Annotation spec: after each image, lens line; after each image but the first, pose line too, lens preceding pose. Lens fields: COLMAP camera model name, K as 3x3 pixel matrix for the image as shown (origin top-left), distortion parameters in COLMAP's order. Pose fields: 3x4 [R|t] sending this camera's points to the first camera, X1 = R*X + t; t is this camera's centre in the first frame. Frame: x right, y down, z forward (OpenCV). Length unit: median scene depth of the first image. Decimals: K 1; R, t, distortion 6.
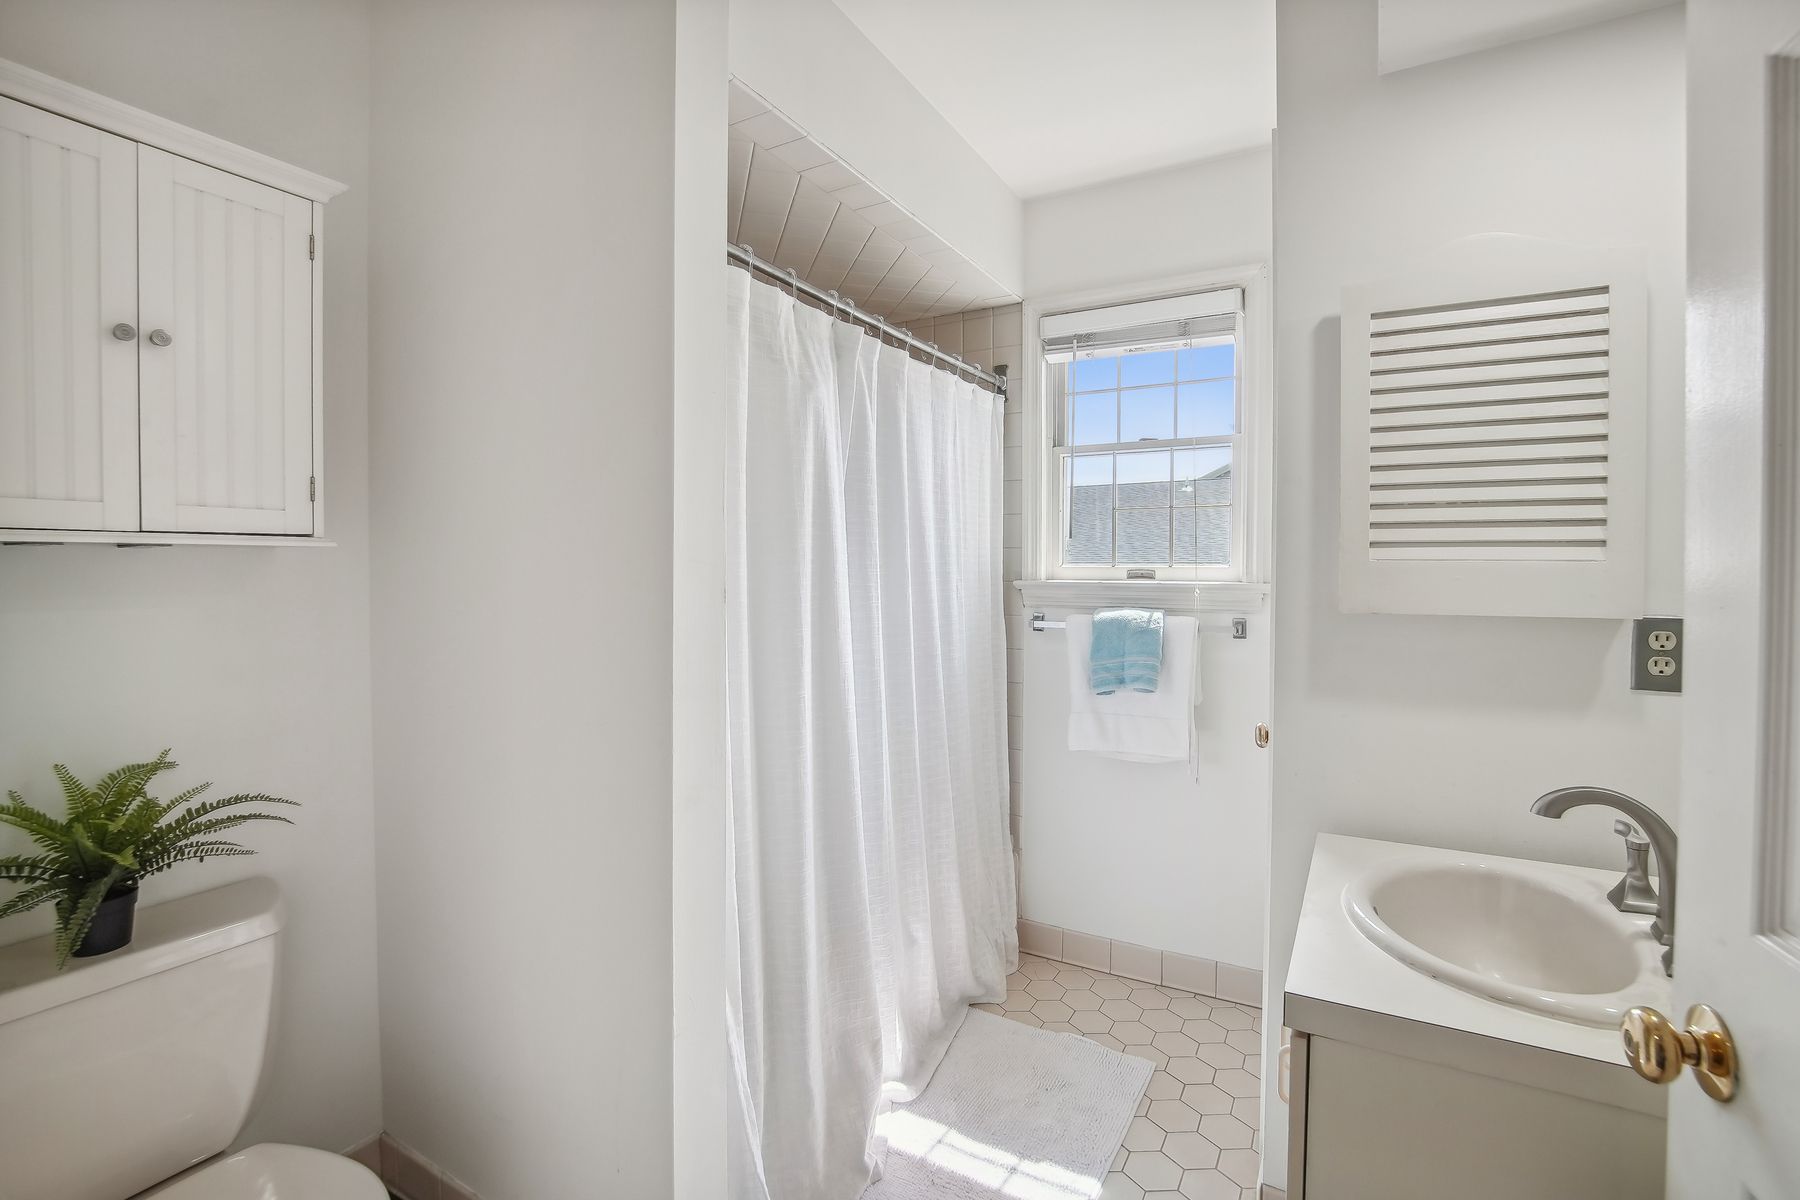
lens RADIAL K [[814.8, 0, 893.3], [0, 814.8, 589.0], [0, 0, 1]] dist [-0.040277, -0.000087]
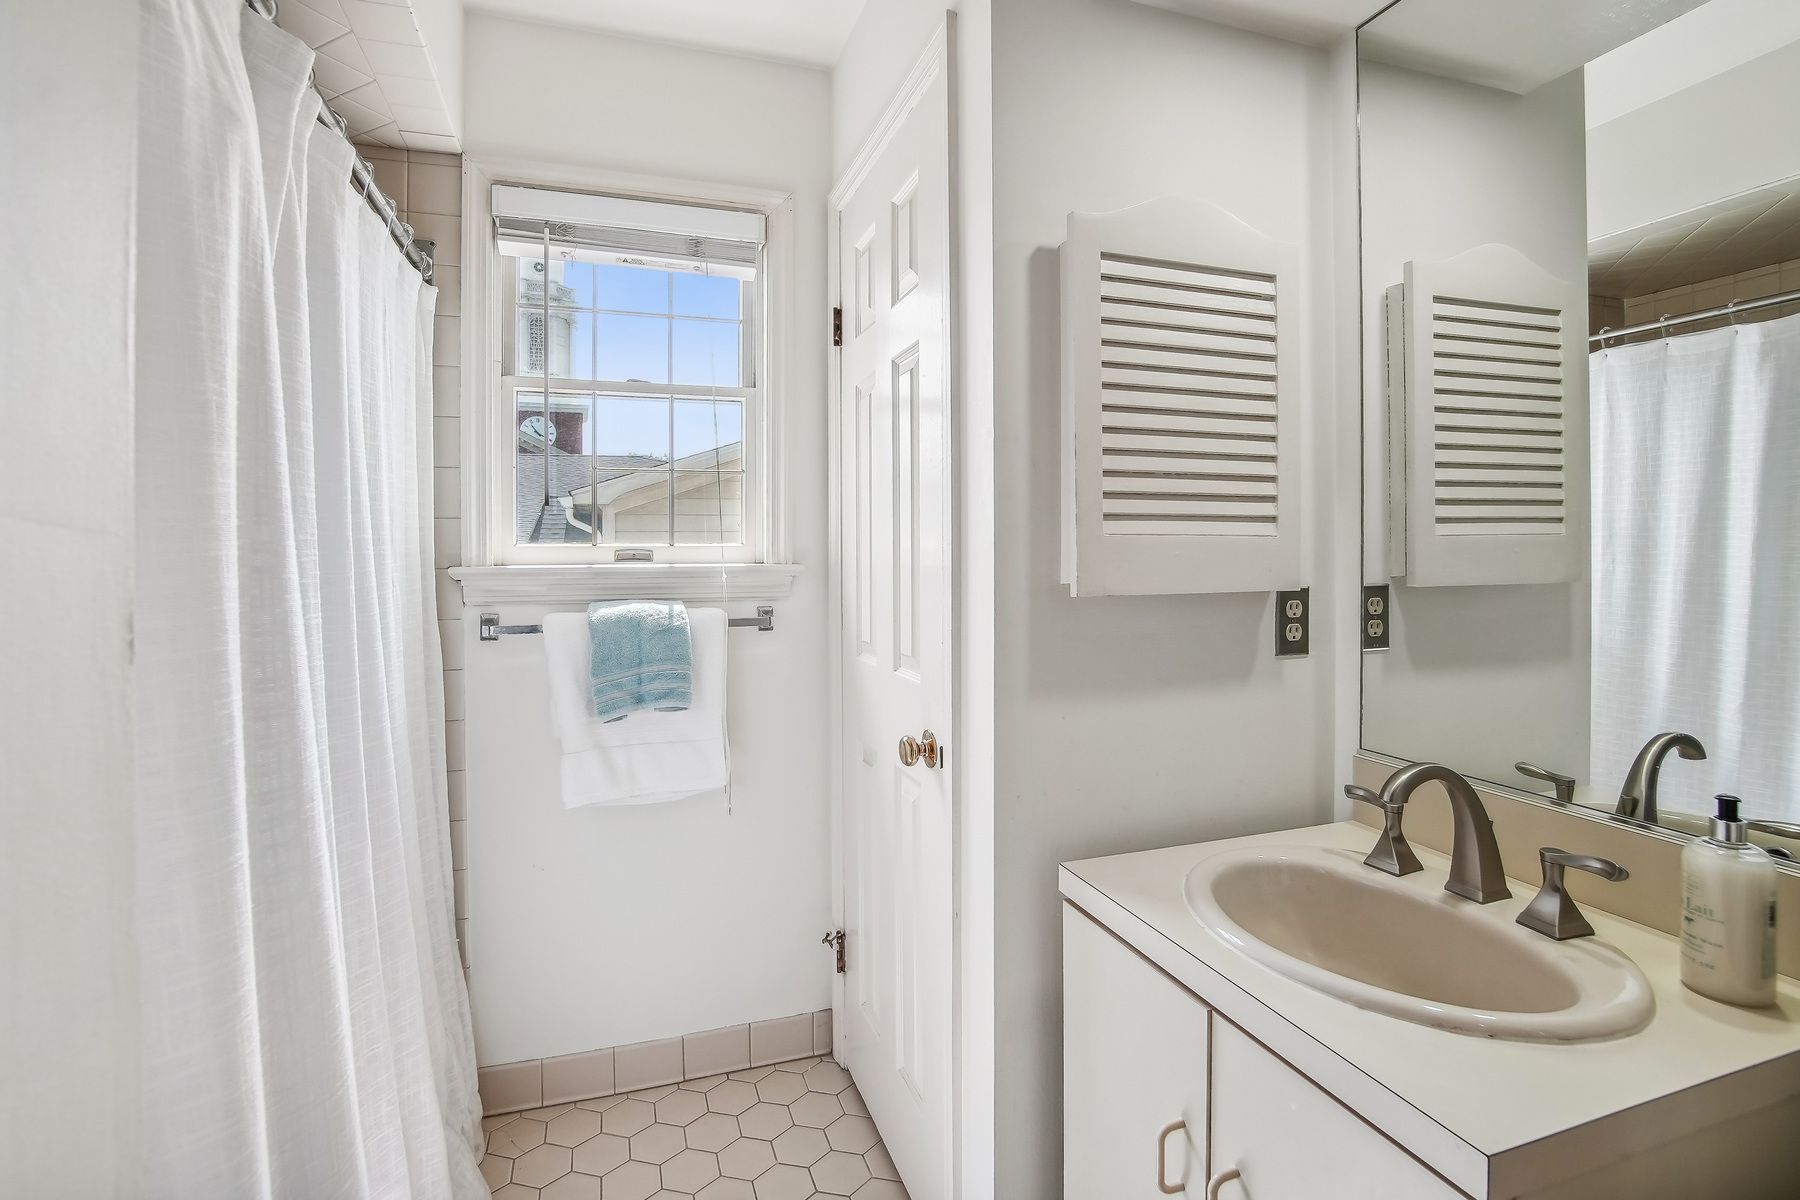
lens RADIAL K [[835.5, 0, 894.9], [0, 835.5, 553.2], [0, 0, 1]] dist [-0.032114, -0.000012]
pose [[0.666134, -0.008855, 0.745780, -0.126690], [0.024305, 0.999656, -0.009841, -0.007032], [-0.745436, 0.024681, 0.666120, 0.314478]]
